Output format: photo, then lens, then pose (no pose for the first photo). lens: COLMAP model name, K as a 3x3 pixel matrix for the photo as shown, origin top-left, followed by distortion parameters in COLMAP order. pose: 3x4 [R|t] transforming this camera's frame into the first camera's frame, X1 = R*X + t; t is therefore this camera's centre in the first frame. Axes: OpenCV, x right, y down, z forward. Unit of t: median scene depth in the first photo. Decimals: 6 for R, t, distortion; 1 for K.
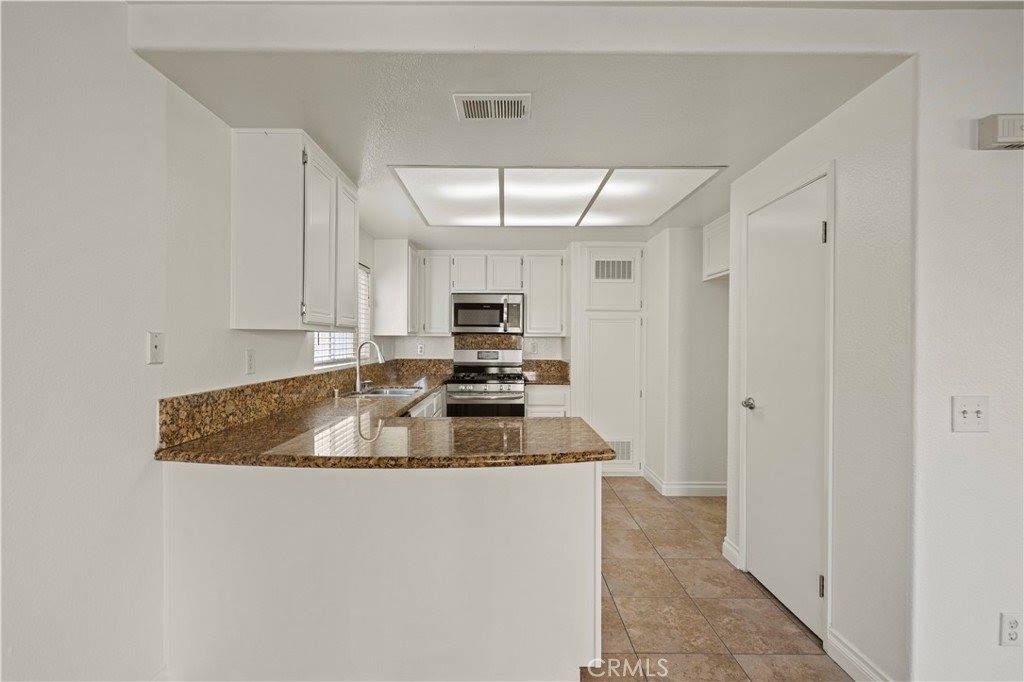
lens RADIAL K [[440.6, 0, 505.4], [0, 440.6, 341.7], [0, 0, 1]] dist [0.008244, -0.000141]
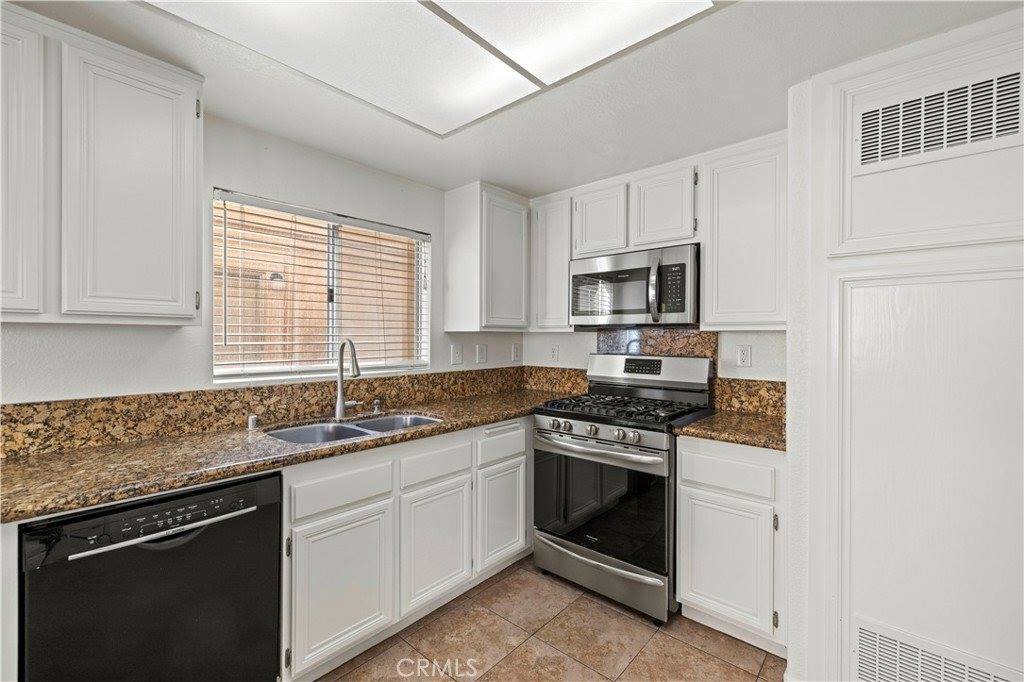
lens RADIAL K [[438.9, 0, 507.4], [0, 438.9, 337.4], [0, 0, 1]] dist [0.001895, 0.000073]
pose [[0.744032, -0.002896, -0.668138, 0.235819], [-0.001150, 0.999984, -0.005614, -0.001705], [0.668144, 0.004946, 0.744016, 0.568575]]
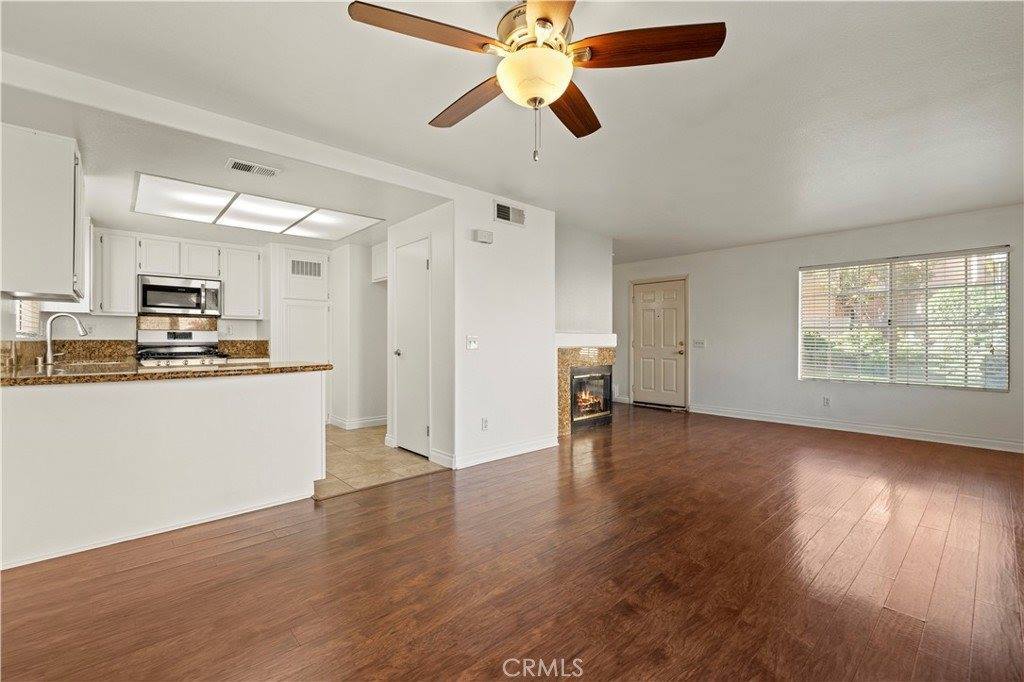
lens RADIAL K [[436.8, 0, 512.0], [0, 436.8, 341.0], [0, 0, 1]] dist [0.000360, 0.000127]
pose [[0.738974, -0.008450, 0.673680, -0.187357], [0.007573, 0.999962, 0.004236, 0.053973], [-0.673691, 0.001971, 0.739011, -0.387614]]
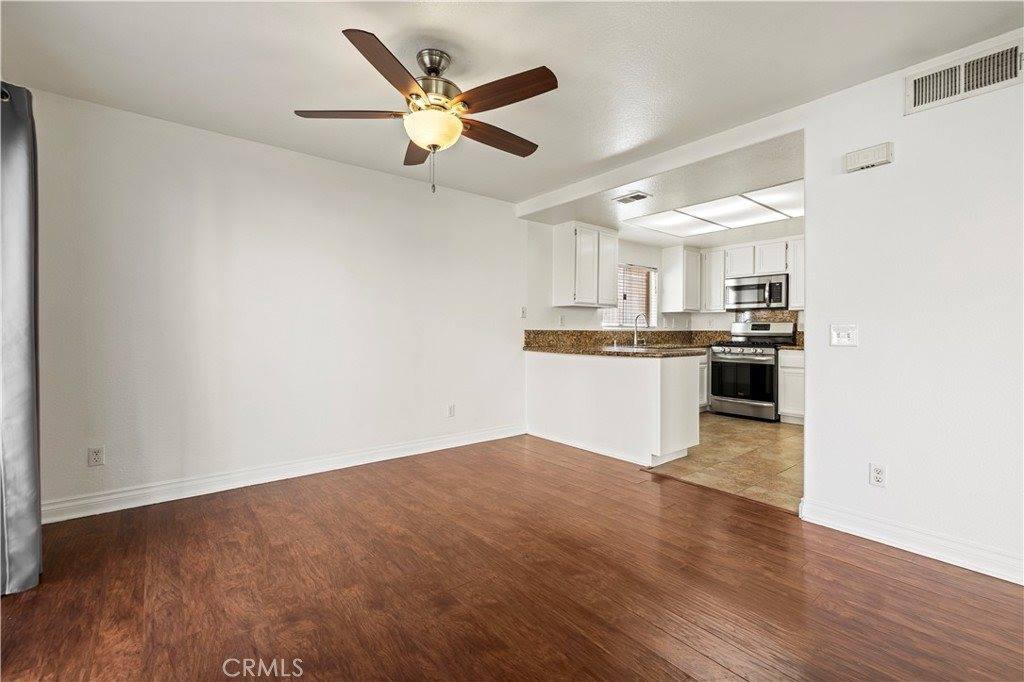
lens RADIAL K [[444.1, 0, 503.5], [0, 444.1, 329.3], [0, 0, 1]] dist [0.001531, 0.000174]
pose [[0.618182, -0.004265, -0.786023, 0.571285], [-0.003651, 0.999959, -0.008297, 0.059074], [0.786026, 0.007998, 0.618141, -0.368432]]
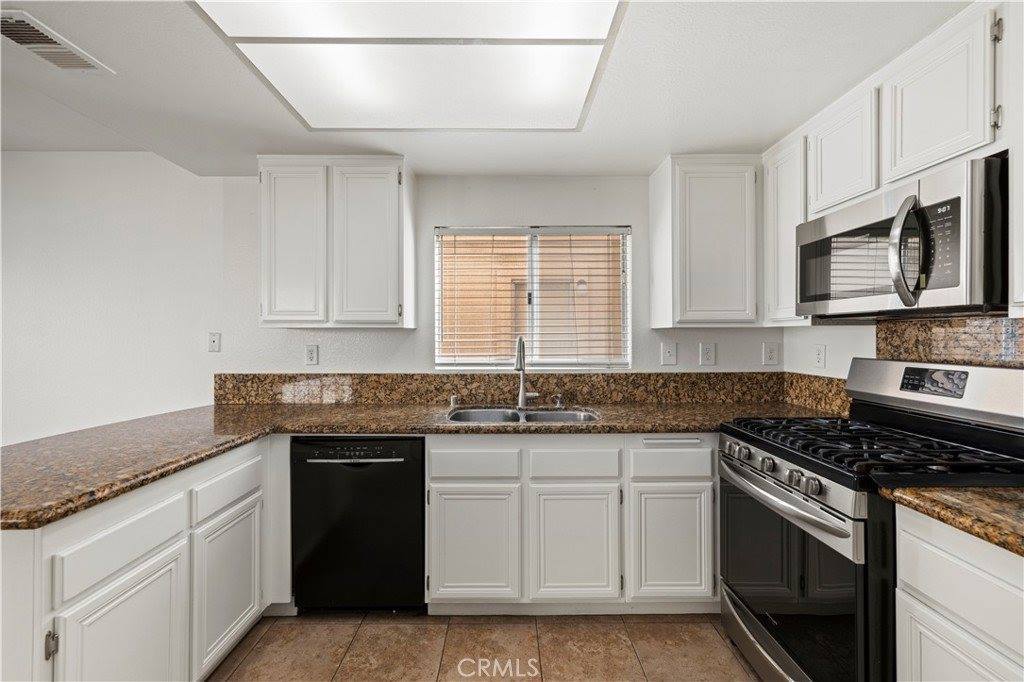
lens RADIAL K [[439.9, 0, 511.5], [0, 439.9, 332.8], [0, 0, 1]] dist [0.001932, 0.000374]
pose [[-0.000505, -0.013126, -0.999914, 0.335945], [-0.000821, 0.999914, -0.013125, -0.000069], [1.000000, 0.000815, -0.000516, 0.818004]]
